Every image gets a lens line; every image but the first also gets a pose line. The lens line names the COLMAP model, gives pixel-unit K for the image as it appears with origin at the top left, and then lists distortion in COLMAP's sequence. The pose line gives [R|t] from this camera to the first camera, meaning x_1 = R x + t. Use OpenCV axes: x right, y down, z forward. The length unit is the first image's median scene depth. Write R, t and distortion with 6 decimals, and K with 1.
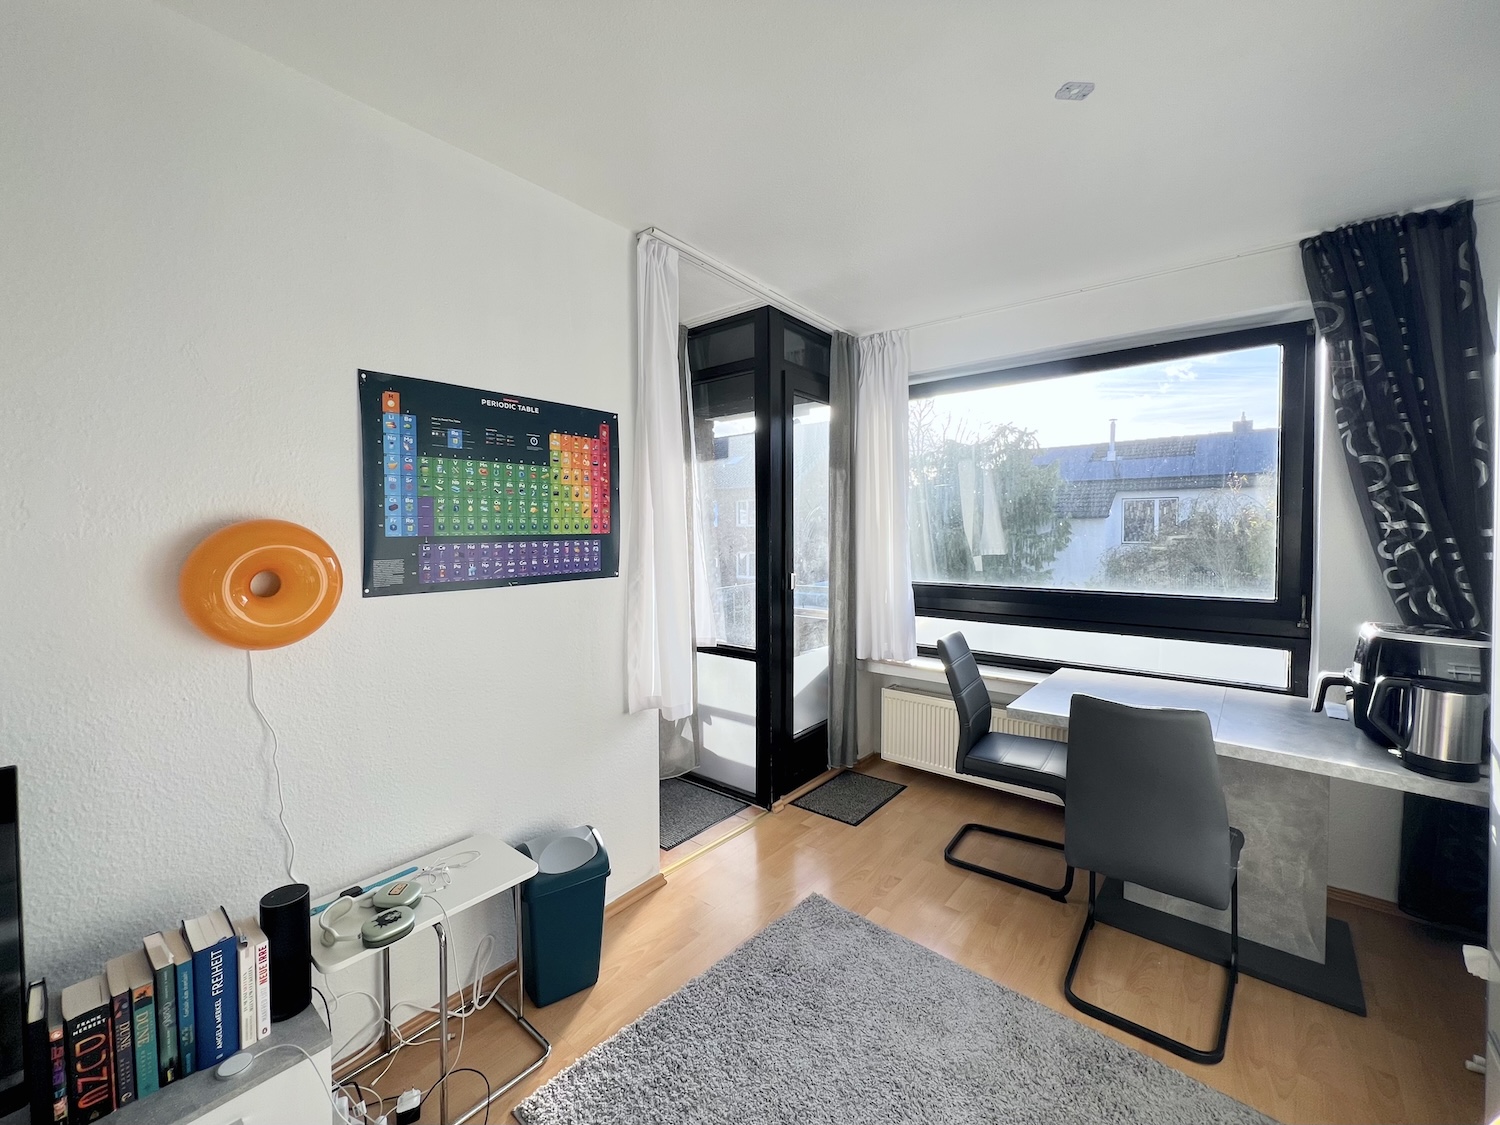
lens RADIAL K [[611.7, 0, 752.6], [0, 611.7, 550.9], [0, 0, 1]] dist [0.000351, 0.000118]
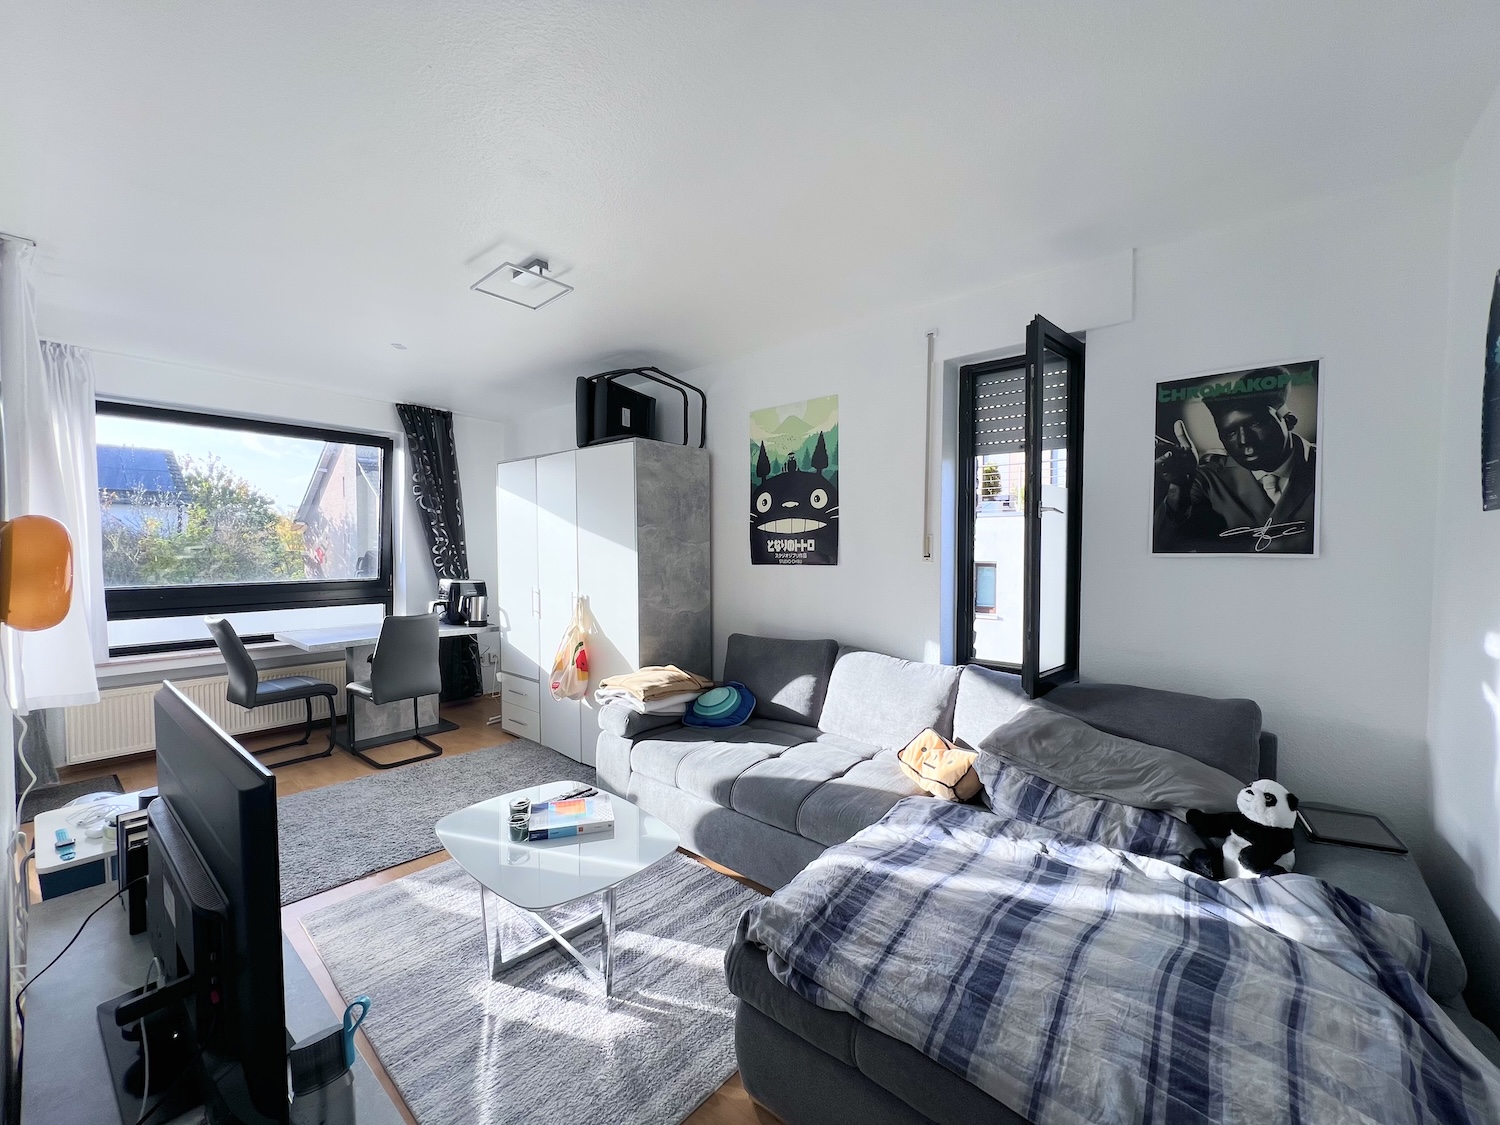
lens RADIAL K [[598.3, 0, 750.7], [0, 598.3, 567.0], [0, 0, 1]] dist [-0.000911, 0.000249]
pose [[-0.000991, -0.024374, 0.999702, -1.291915], [0.032636, 0.999170, 0.024393, 0.048039], [-0.999467, 0.032651, -0.000194, -0.217421]]
